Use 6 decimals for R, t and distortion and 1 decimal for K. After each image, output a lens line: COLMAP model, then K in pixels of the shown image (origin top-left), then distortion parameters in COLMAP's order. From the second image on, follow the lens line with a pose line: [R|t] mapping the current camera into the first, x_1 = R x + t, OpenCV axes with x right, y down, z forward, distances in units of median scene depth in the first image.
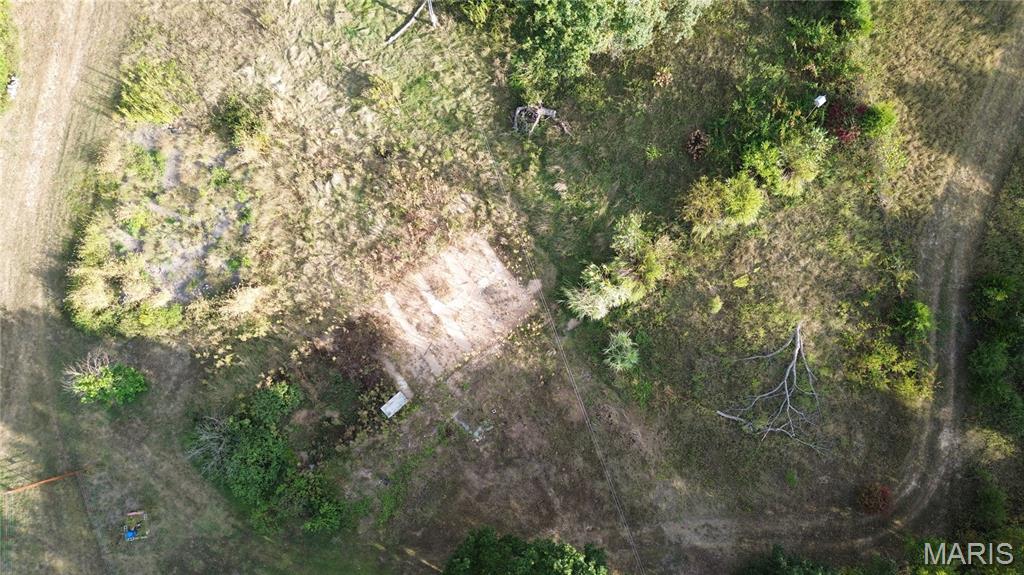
lens RADIAL K [[725.0, 0, 509.8], [0, 725.0, 289.6], [0, 0, 1]] dist [0.062791, -0.053327]
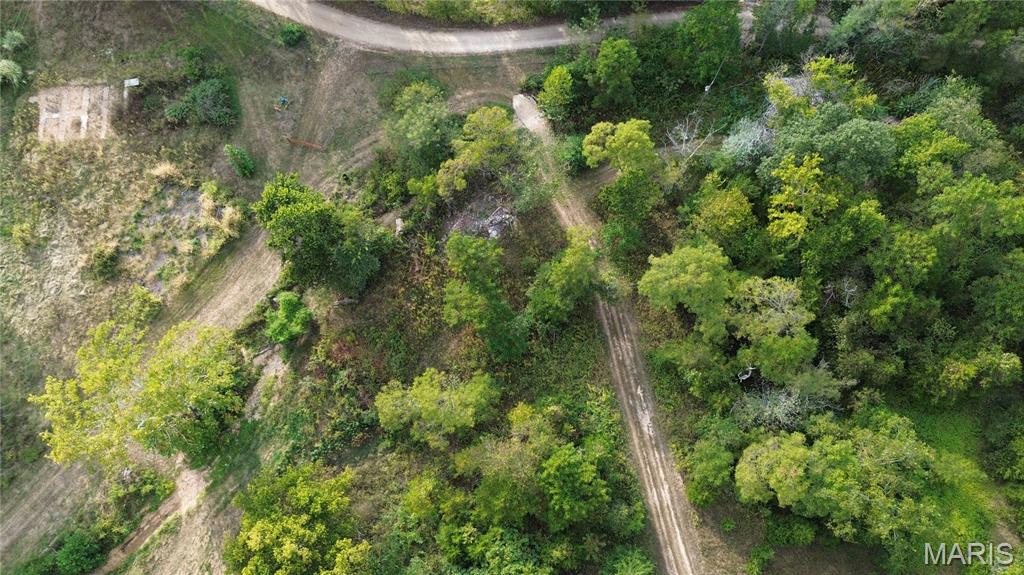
lens RADIAL K [[725.0, 0, 510.1], [0, 725.0, 289.0], [0, 0, 1]] dist [0.062791, -0.053327]
pose [[-0.845942, -0.521553, 0.111197, -1.382665], [0.525355, -0.779254, 0.341710, -0.366766], [-0.091569, 0.347485, 0.933204, -0.620950]]
